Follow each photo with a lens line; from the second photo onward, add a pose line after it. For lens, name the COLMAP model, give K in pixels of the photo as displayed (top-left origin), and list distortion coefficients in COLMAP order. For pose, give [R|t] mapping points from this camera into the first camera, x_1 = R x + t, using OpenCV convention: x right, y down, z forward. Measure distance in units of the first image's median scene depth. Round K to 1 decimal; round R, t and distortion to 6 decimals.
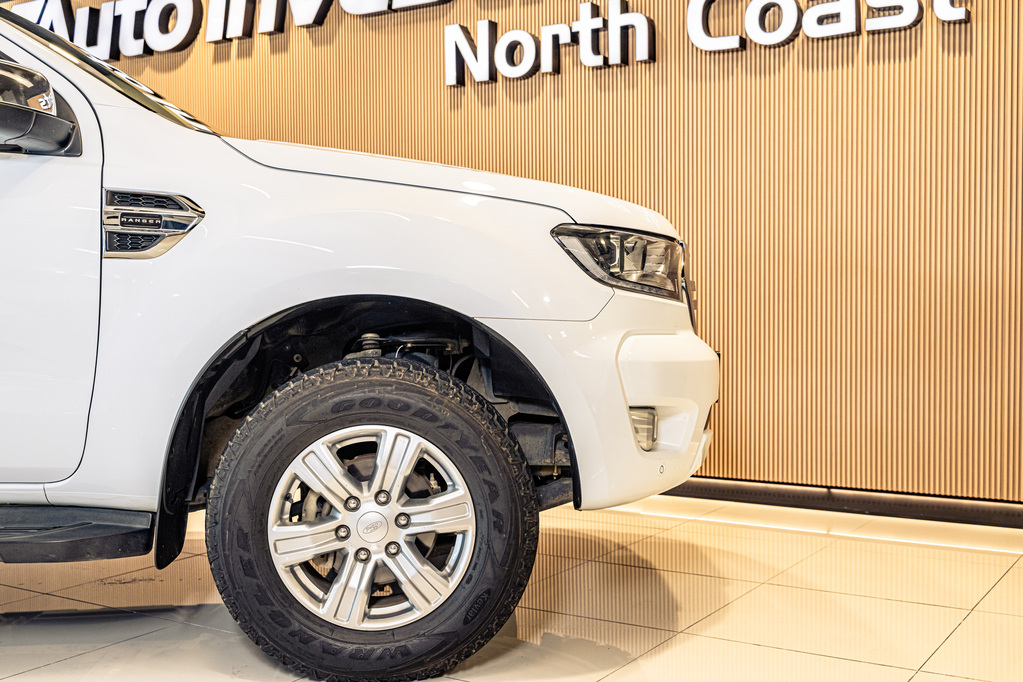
lens RADIAL K [[1162.2, 0, 523.2], [0, 1162.2, 340.1], [0, 0, 1]] dist [-0.014395, 0.000000]
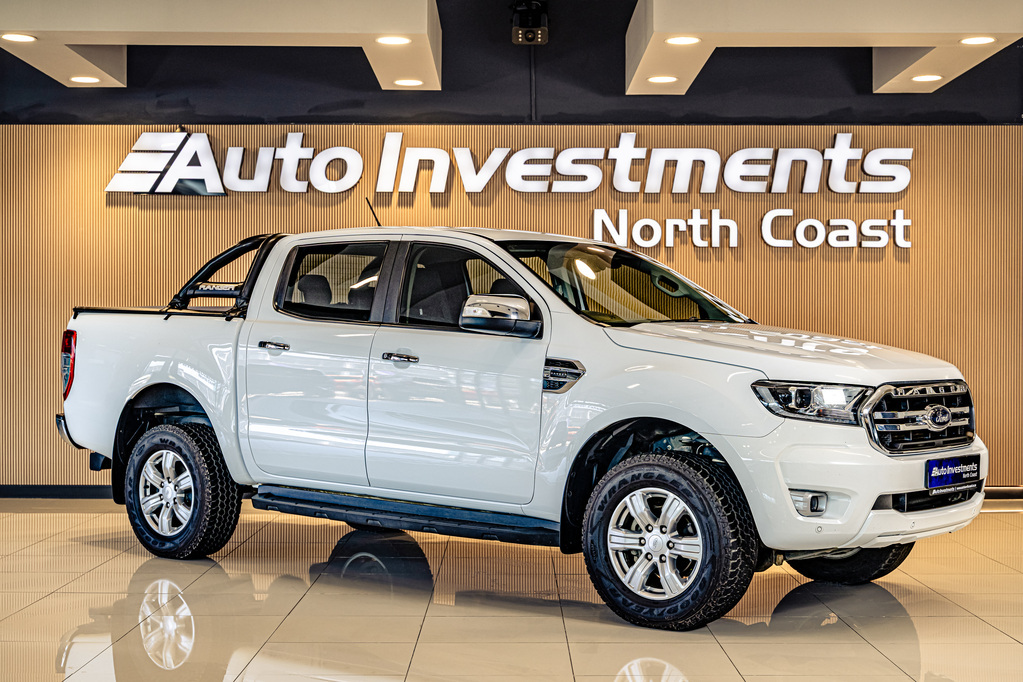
lens RADIAL K [[1534.0, 0, 521.5], [0, 1534.0, 346.1], [0, 0, 1]] dist [-0.014869, 0.000000]
pose [[0.840616, 0.006485, 0.541593, -1.359759], [0.012582, 0.999425, -0.031496, -0.022517], [-0.541485, 0.033290, 0.840051, -0.730824]]
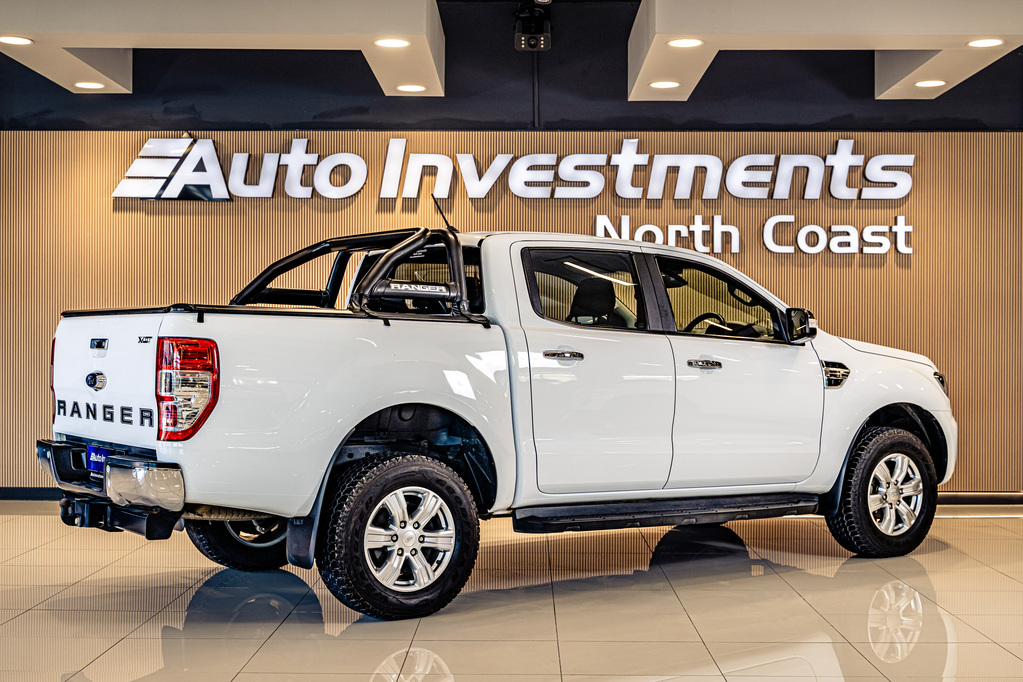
lens RADIAL K [[1382.7, 0, 524.8], [0, 1382.7, 339.3], [0, 0, 1]] dist [-0.015604, 0.000000]
pose [[0.846071, 0.009327, 0.532989, -1.229360], [0.010217, 0.999380, -0.033706, -0.041755], [-0.532973, 0.033963, 0.845451, -0.568797]]
